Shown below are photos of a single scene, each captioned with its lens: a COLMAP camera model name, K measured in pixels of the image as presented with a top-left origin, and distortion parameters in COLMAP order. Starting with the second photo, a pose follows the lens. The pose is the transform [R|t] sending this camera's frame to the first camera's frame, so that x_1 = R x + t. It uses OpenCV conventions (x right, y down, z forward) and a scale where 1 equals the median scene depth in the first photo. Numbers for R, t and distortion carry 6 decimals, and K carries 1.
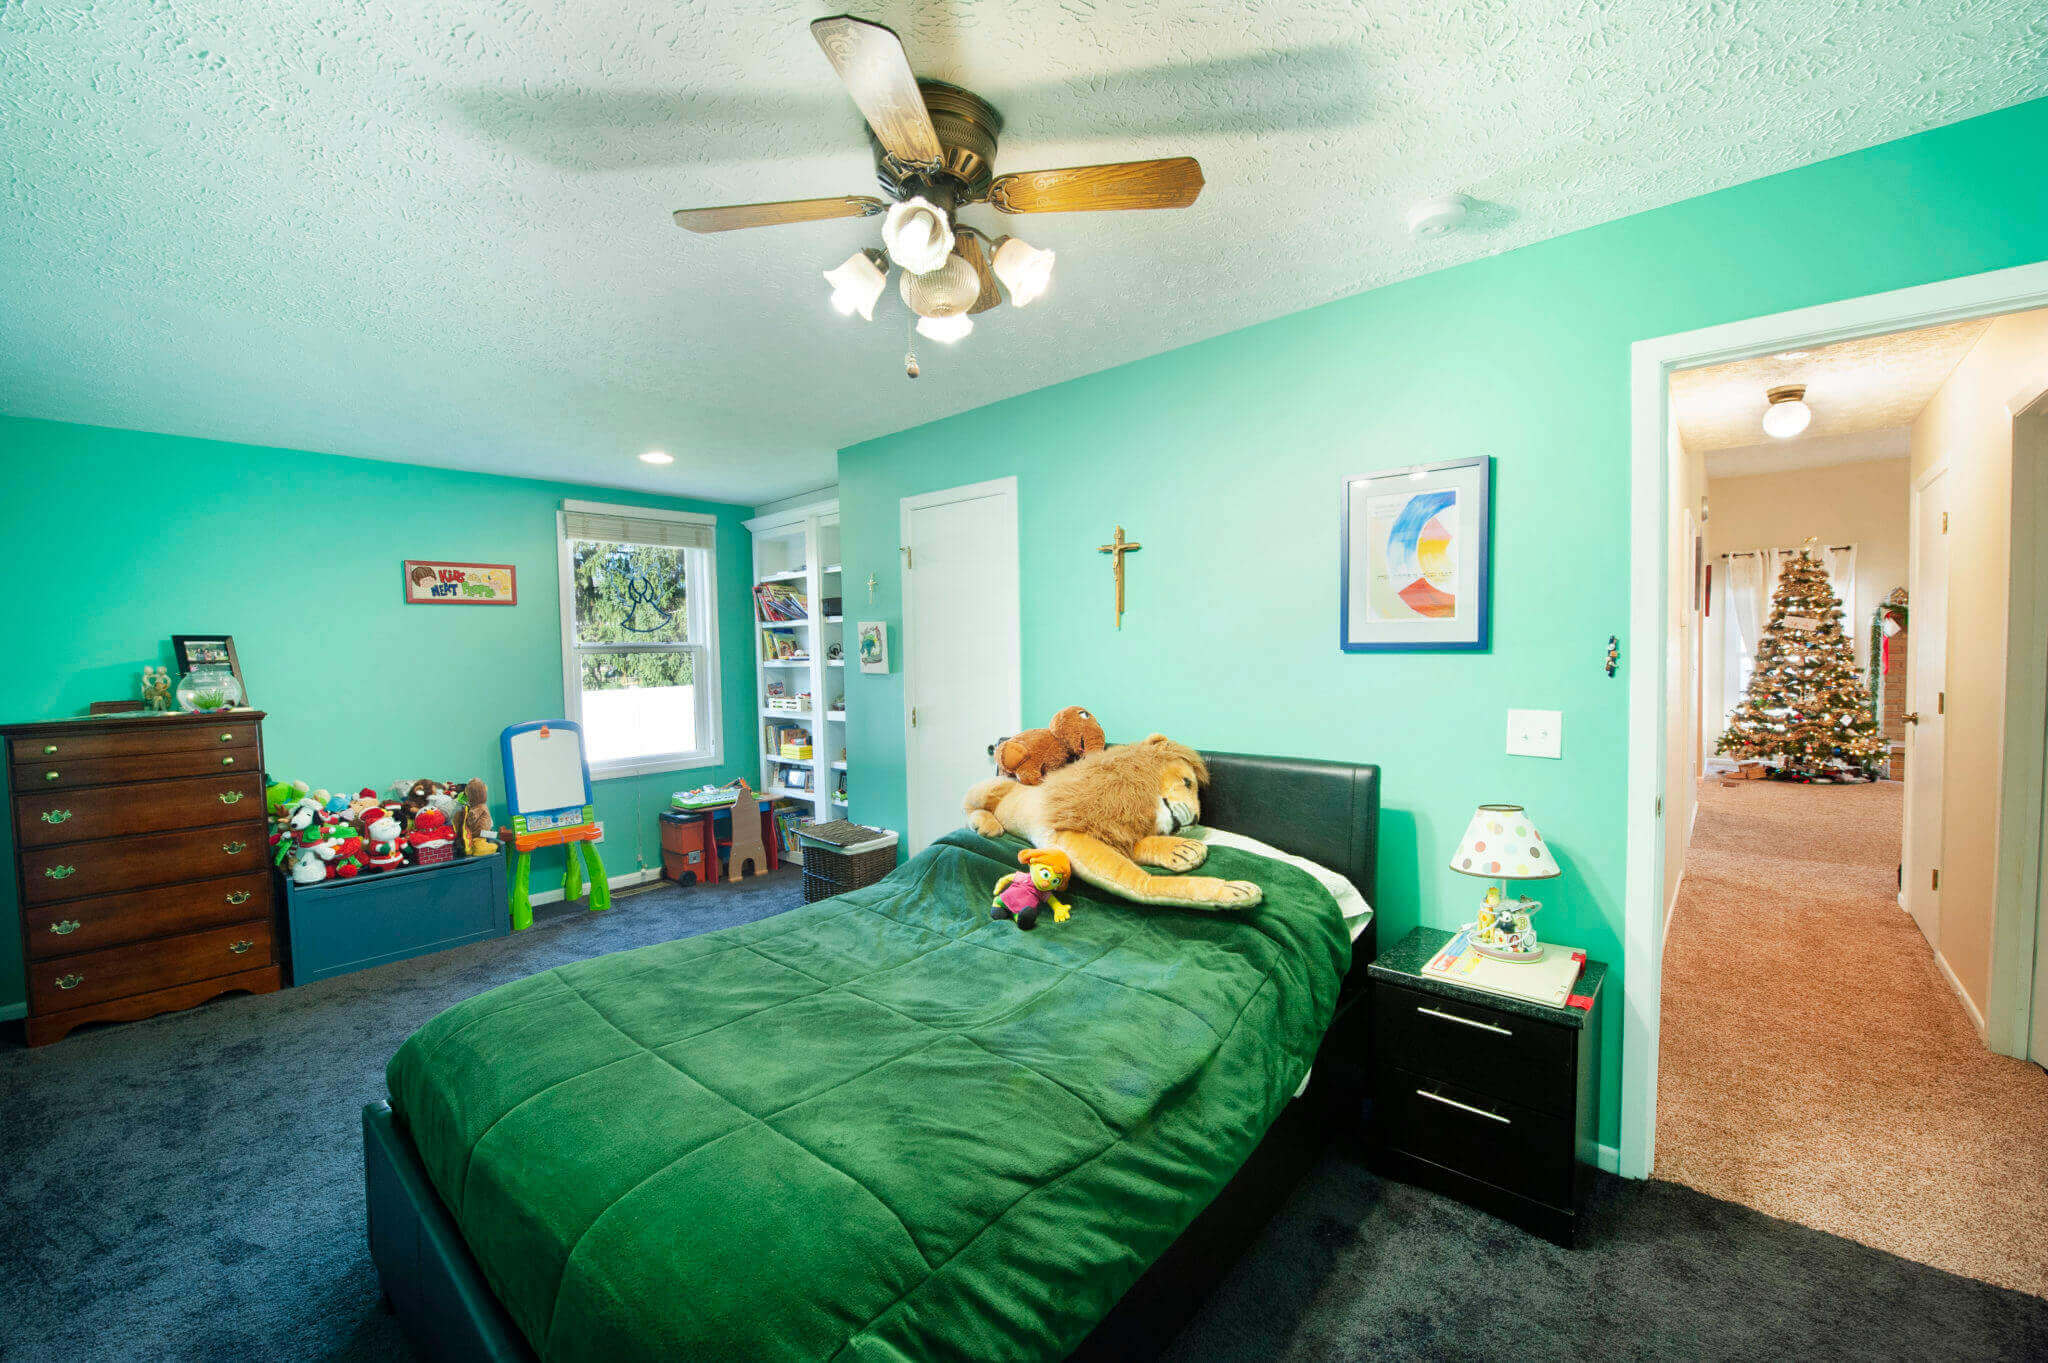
lens RADIAL K [[804.6, 0, 1024.0], [0, 804.6, 681.5], [0, 0, 1]] dist [-0.008499, -0.007183]
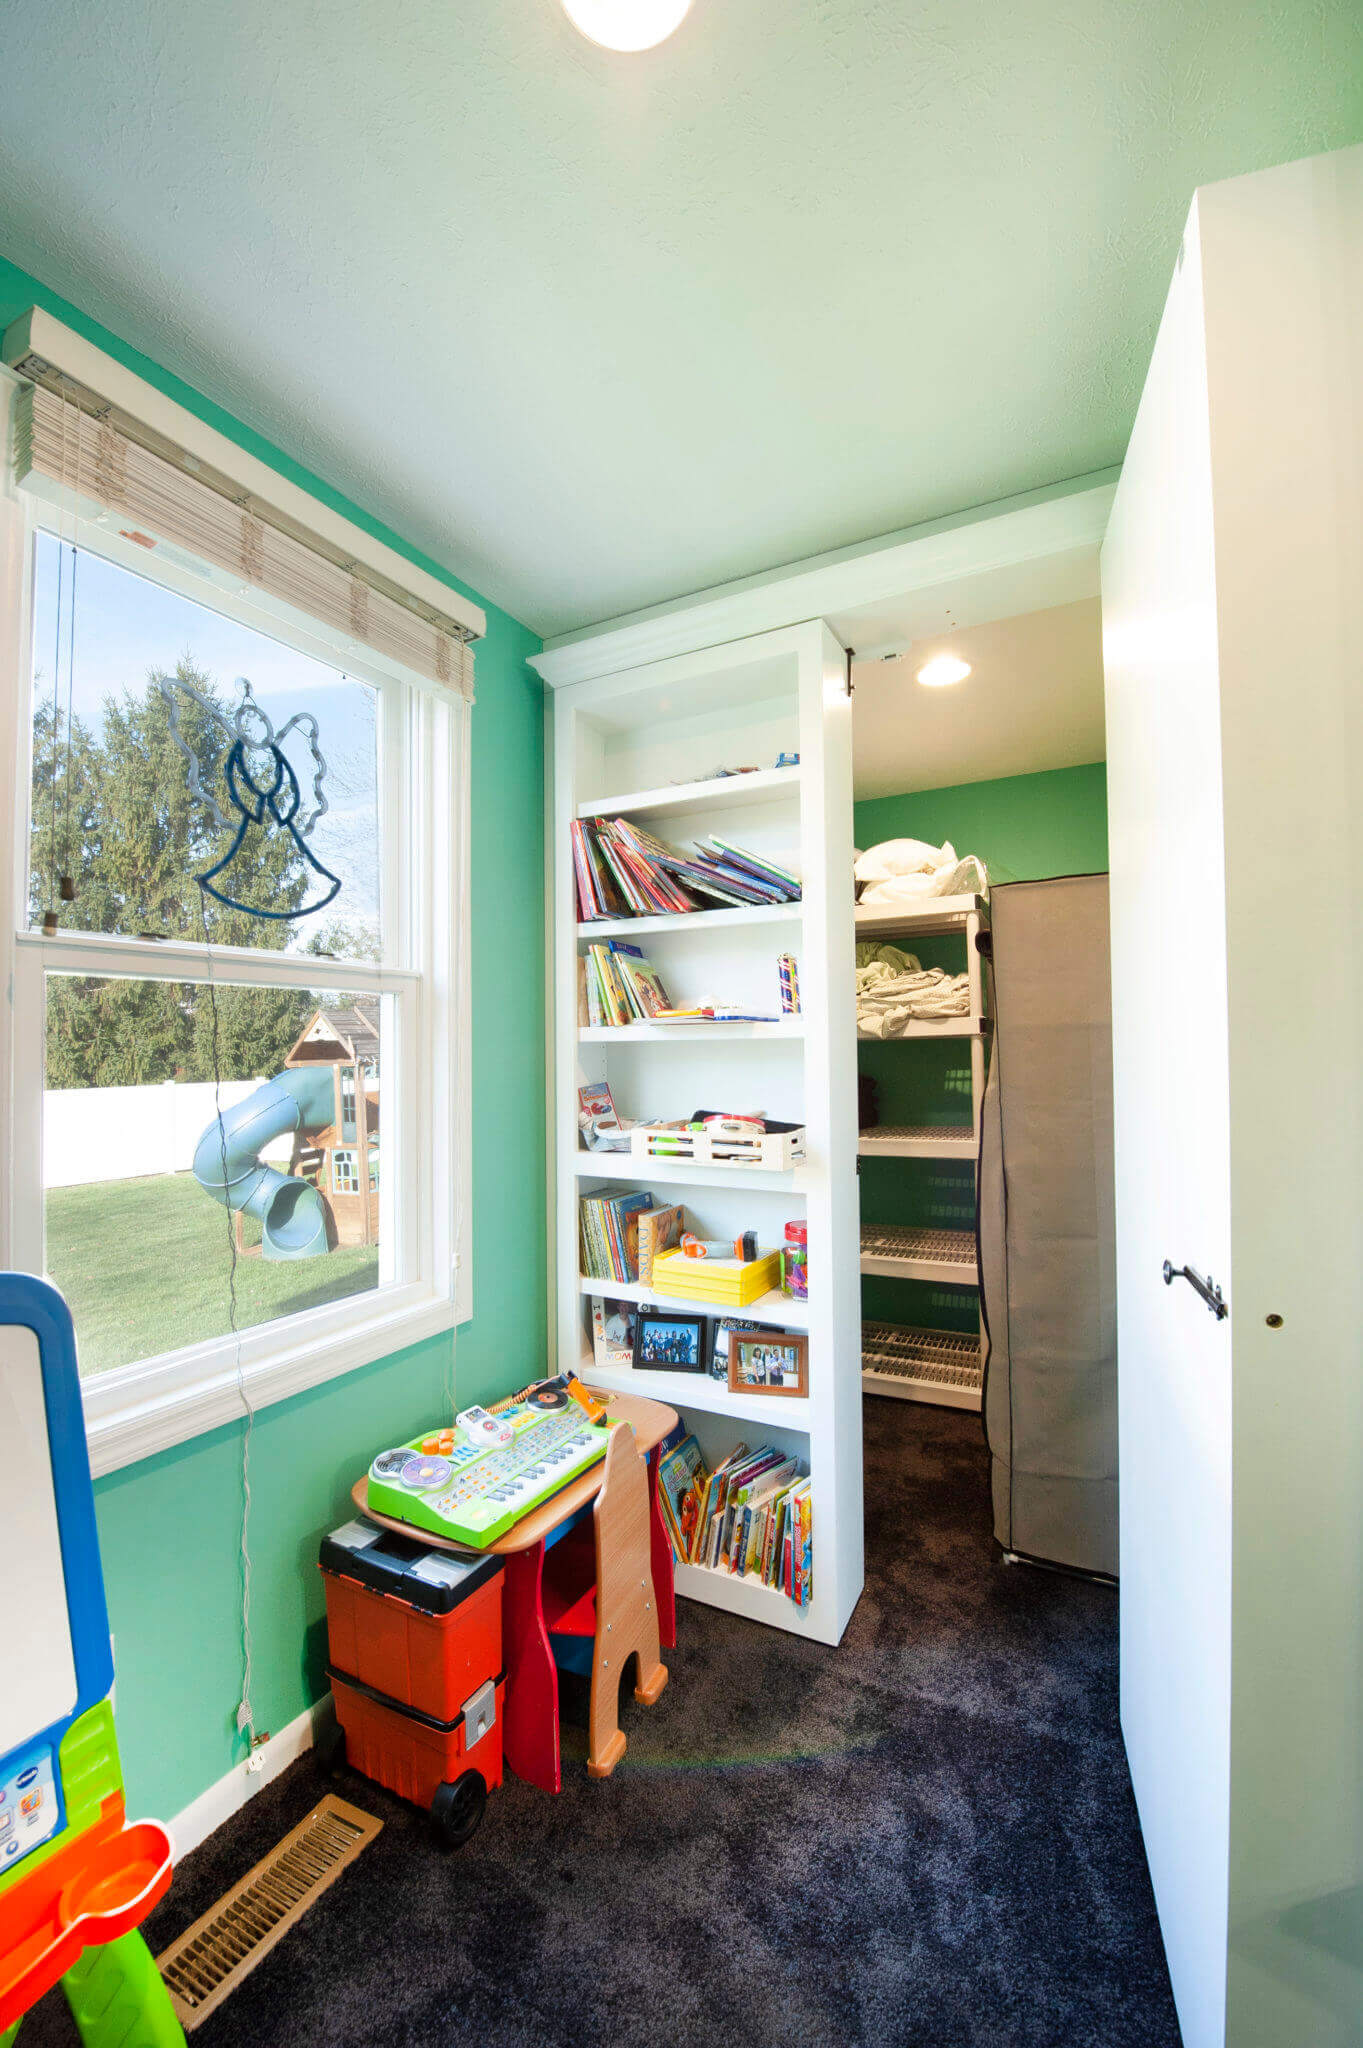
lens RADIAL K [[804.6, 0, 679.2], [0, 804.6, 1030.9], [0, 0, 1]] dist [-0.008499, -0.007183]
pose [[0.971201, 0.016395, 0.237695, -0.473289], [-0.001131, 0.997936, -0.064210, 0.001043], [-0.238257, 0.062092, 0.969215, 0.805483]]
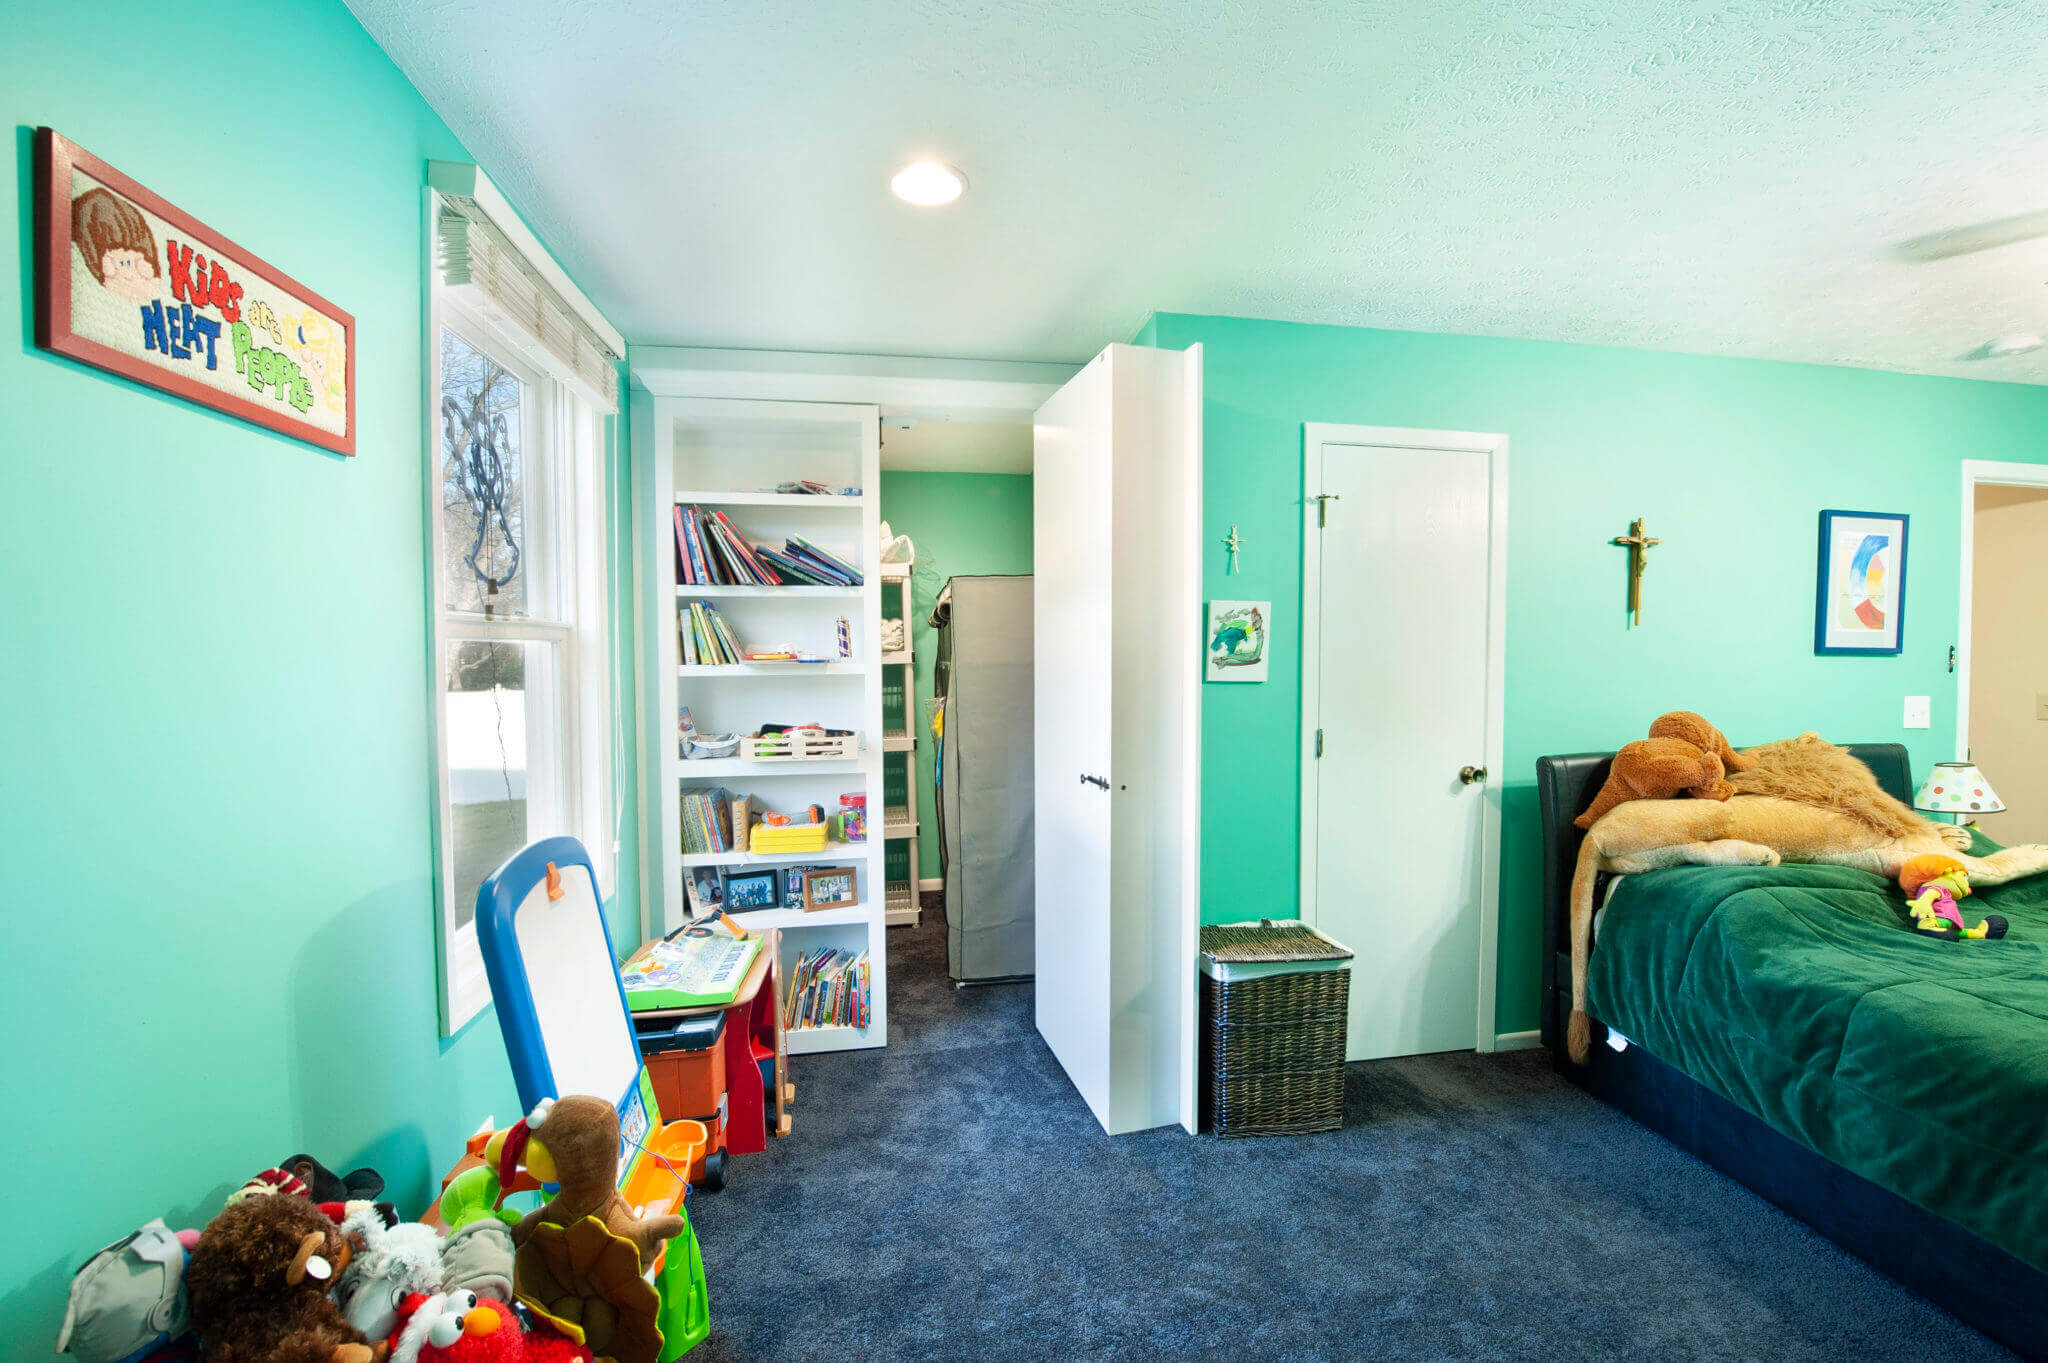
lens RADIAL K [[829.9, 0, 1035.5], [0, 829.9, 676.8], [0, 0, 1]] dist [-0.008501, -0.007105]
pose [[0.622852, -0.005437, 0.782321, -0.750355], [0.022626, 0.999683, -0.011066, -0.009423], [-0.782013, 0.024593, 0.622777, 0.666848]]
